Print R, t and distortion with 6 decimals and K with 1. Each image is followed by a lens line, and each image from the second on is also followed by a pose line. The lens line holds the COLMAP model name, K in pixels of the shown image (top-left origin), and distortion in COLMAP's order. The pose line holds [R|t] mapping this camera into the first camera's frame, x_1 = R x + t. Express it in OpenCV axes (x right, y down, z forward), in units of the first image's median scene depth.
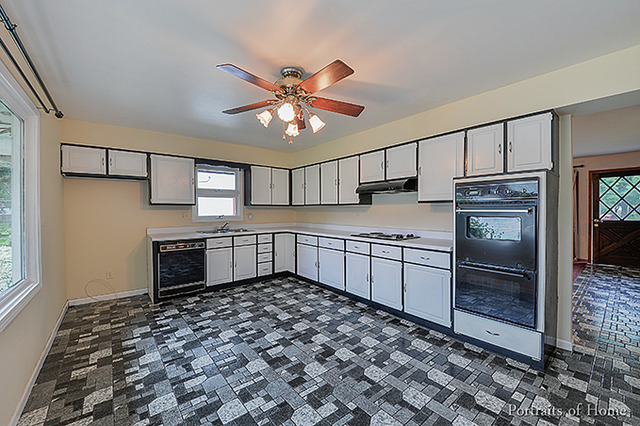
lens RADIAL K [[258.7, 0, 320.5], [0, 258.7, 210.5], [0, 0, 1]] dist [0.004543, -0.002218]
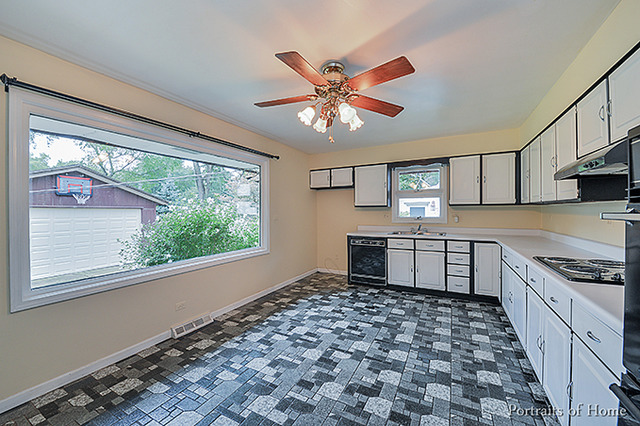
lens RADIAL K [[258.7, 0, 314.0], [0, 258.7, 211.7], [0, 0, 1]] dist [0.004543, -0.002218]
pose [[0.374812, 0.005828, -0.927083, 0.496946], [-0.000524, 0.999981, 0.006074, -0.007224], [0.927101, -0.001791, 0.374808, 0.384898]]
